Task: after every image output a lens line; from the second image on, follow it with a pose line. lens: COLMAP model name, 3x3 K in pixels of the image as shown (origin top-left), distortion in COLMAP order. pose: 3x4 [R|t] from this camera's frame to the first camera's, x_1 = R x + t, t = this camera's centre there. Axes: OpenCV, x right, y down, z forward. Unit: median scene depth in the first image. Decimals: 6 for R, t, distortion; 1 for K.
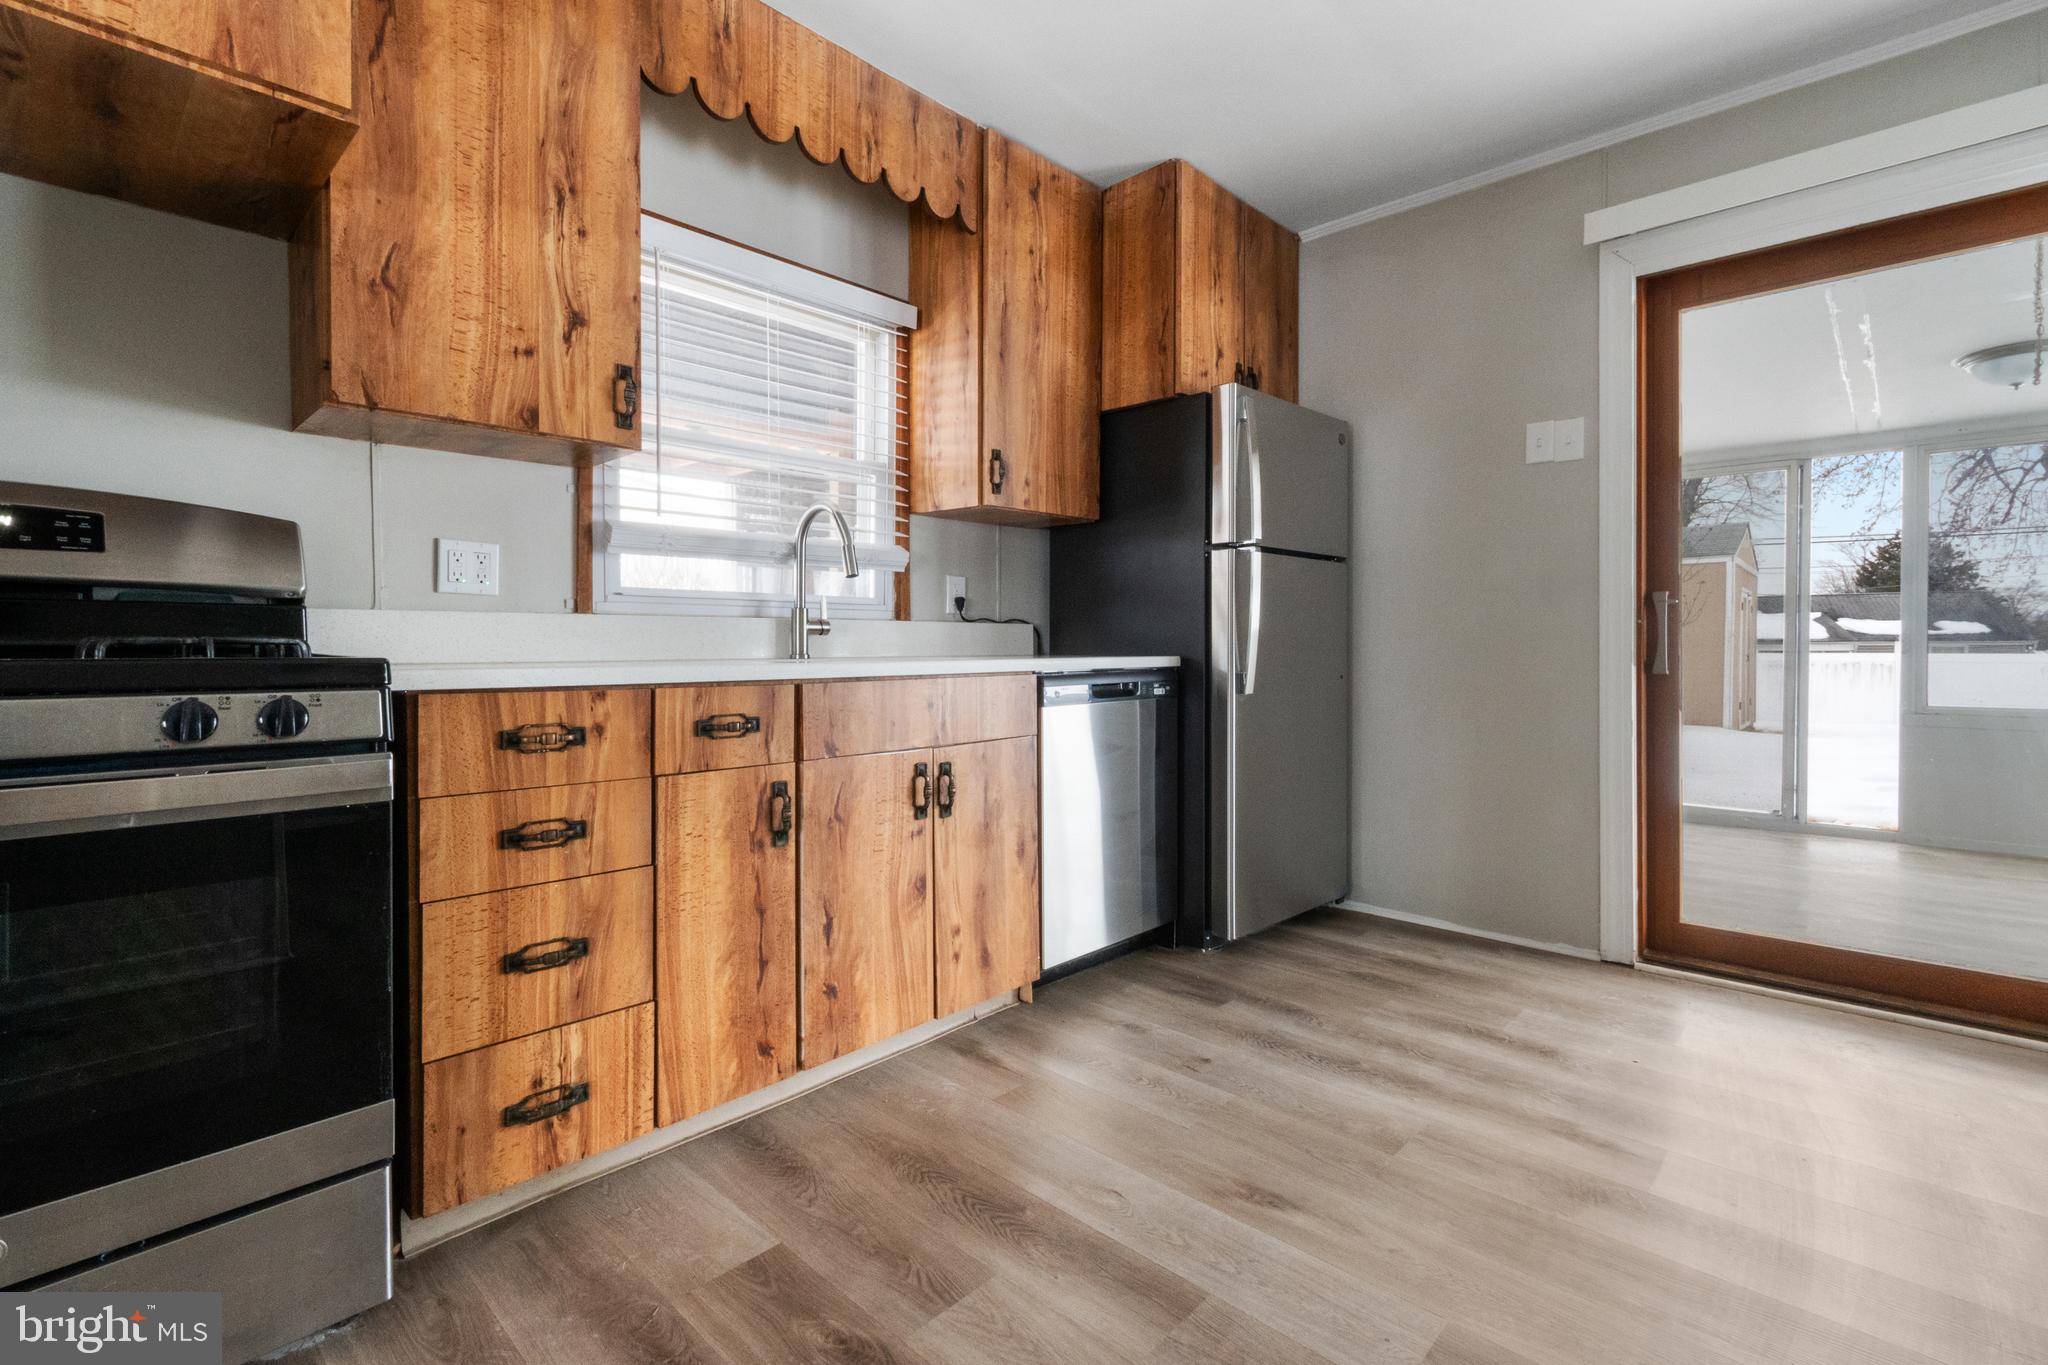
lens RADIAL K [[928.4, 0, 1027.4], [0, 928.4, 641.0], [0, 0, 1]] dist [0.000406, -0.000553]
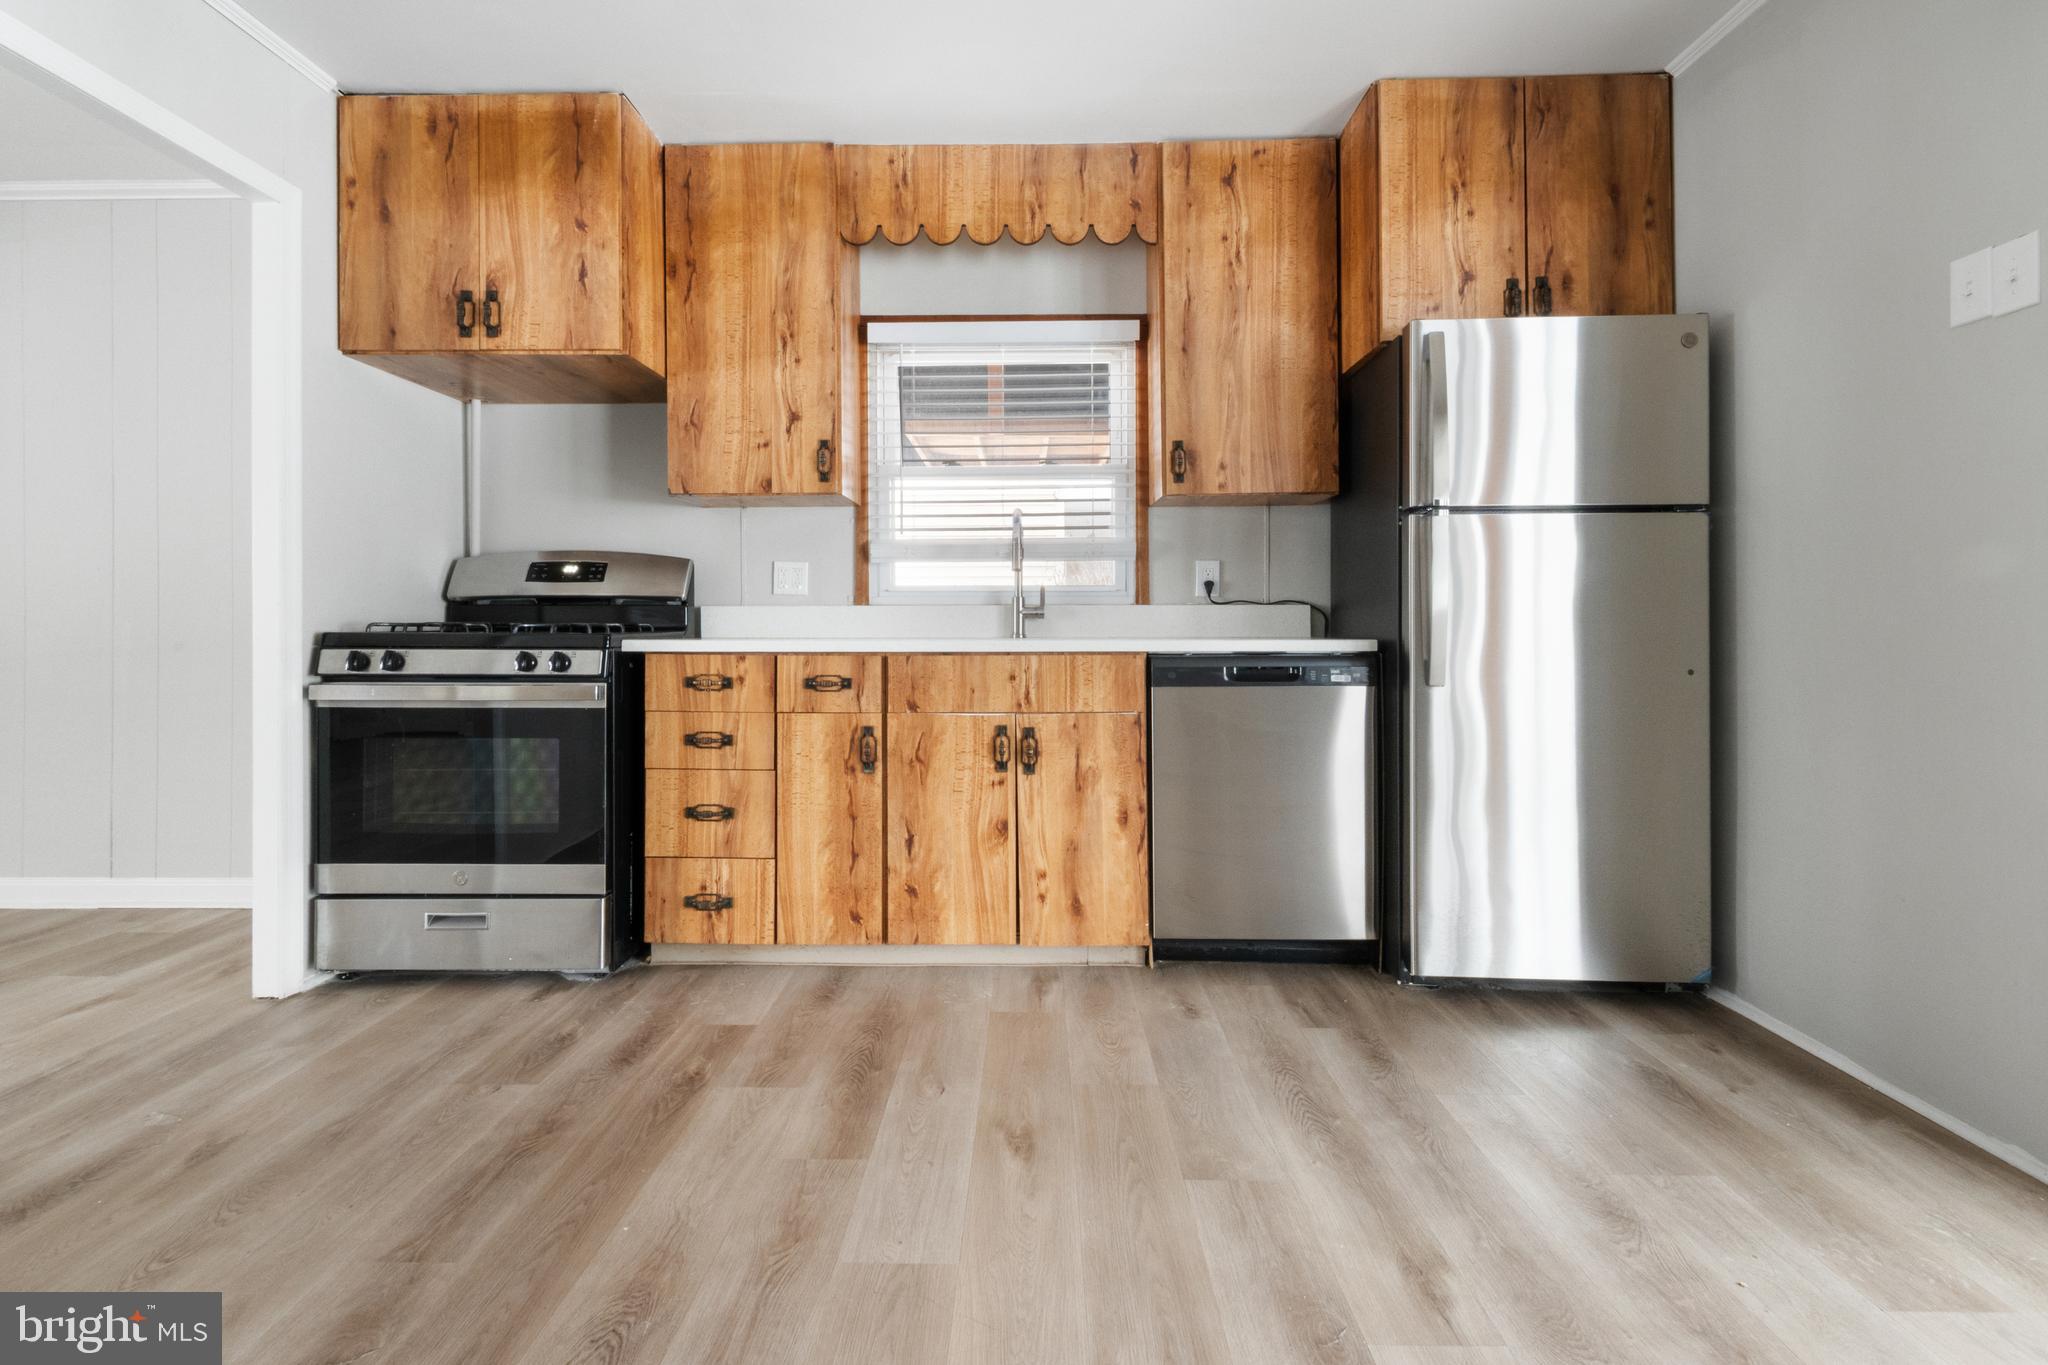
lens RADIAL K [[950.0, 0, 1025.6], [0, 950.0, 603.3], [0, 0, 1]] dist [0.003315, -0.000413]
pose [[0.669276, -0.017763, -0.742801, 0.919992], [0.003307, 0.999776, -0.020928, -0.000606], [0.743006, 0.011550, 0.669185, 0.221232]]
